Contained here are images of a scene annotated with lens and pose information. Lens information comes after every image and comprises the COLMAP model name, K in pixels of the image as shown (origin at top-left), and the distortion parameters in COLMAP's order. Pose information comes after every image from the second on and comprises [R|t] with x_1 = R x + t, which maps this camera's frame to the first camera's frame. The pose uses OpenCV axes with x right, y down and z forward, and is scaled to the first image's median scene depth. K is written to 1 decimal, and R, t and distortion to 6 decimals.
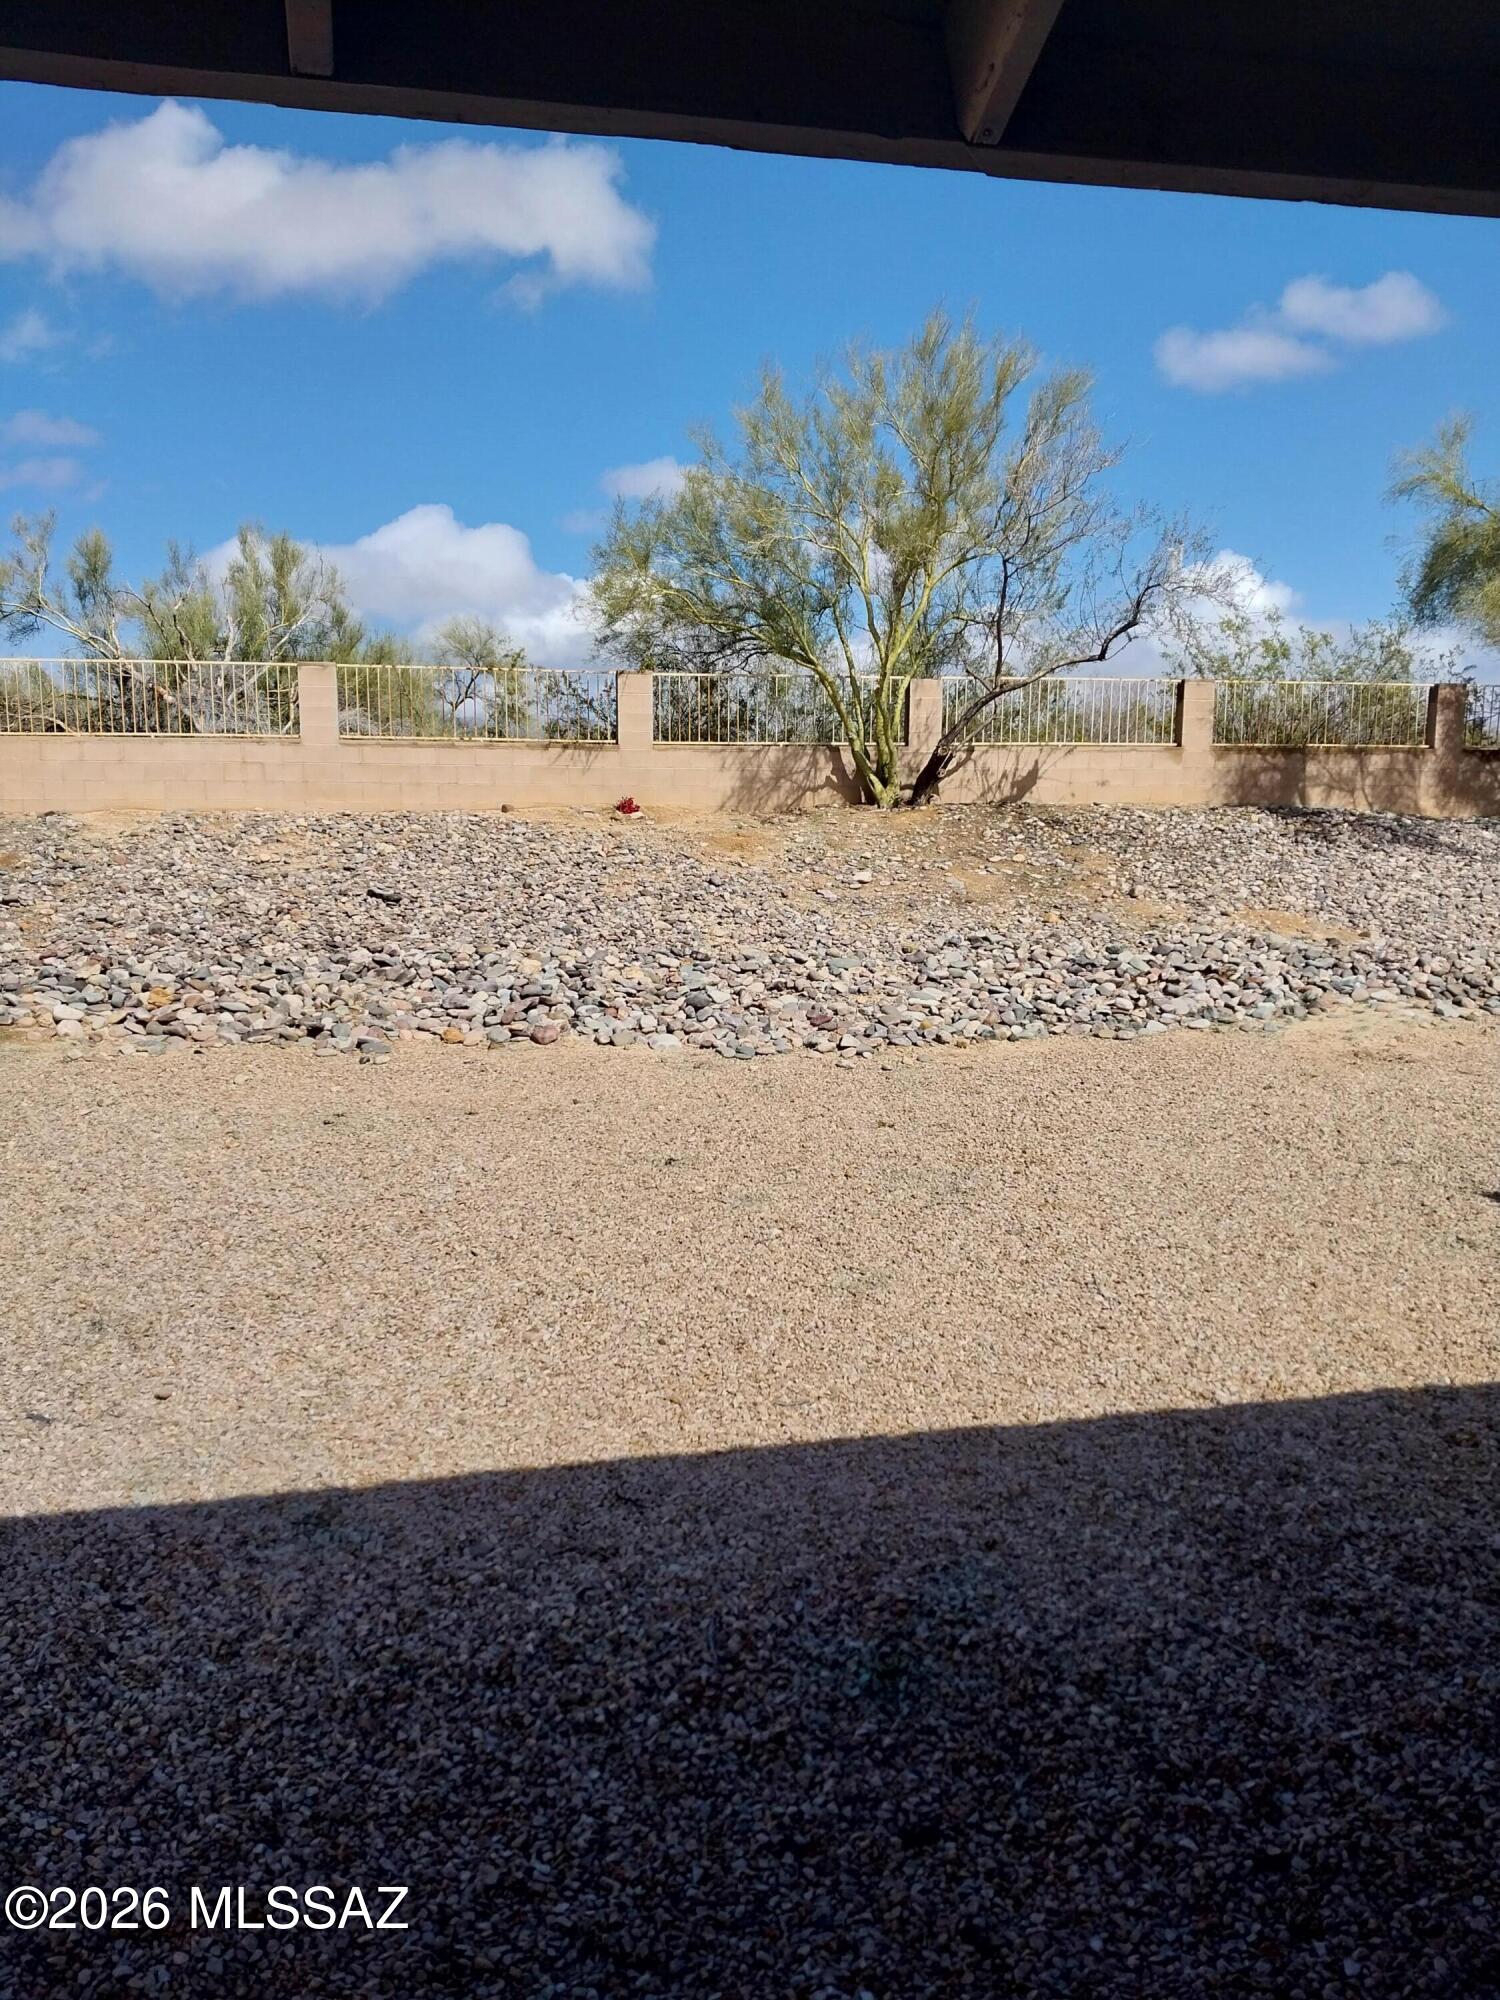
lens RADIAL K [[1551.3, 0, 752.5], [0, 1551.3, 1012.3], [0, 0, 1]] dist [0.015326, -0.018558]
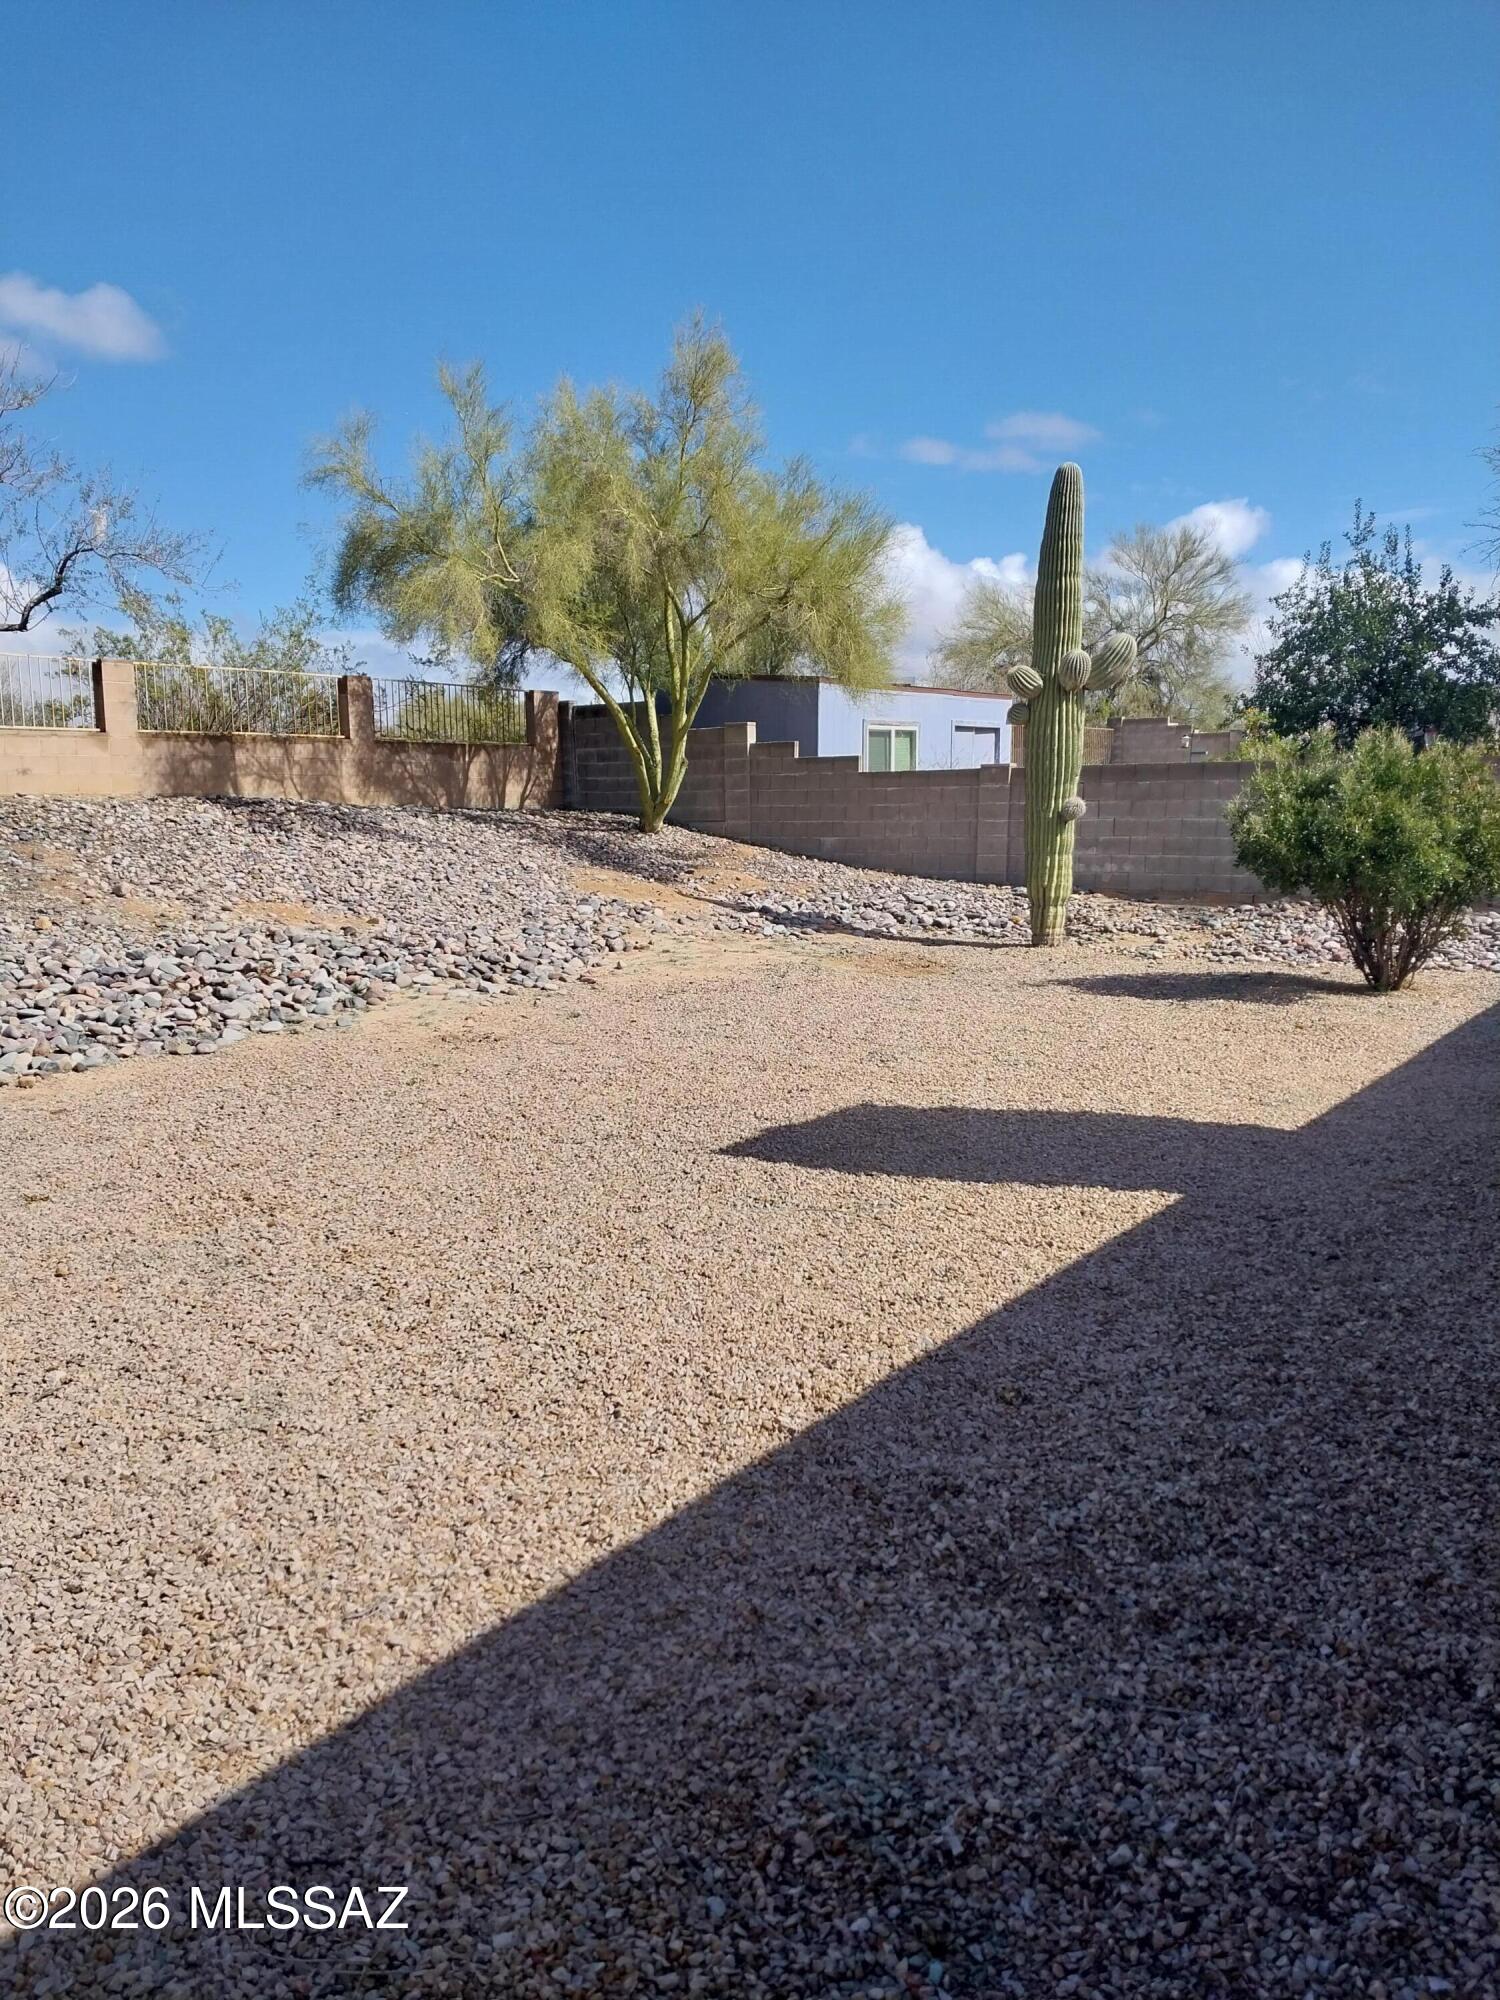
lens RADIAL K [[1551.3, 0, 749.9], [0, 1551.3, 985.0], [0, 0, 1]] dist [0.015326, -0.018558]
pose [[0.743978, -0.092845, 0.661722, -0.071486], [0.104181, 0.994307, 0.022378, -0.005585], [-0.660033, 0.052290, 0.749415, 0.090130]]
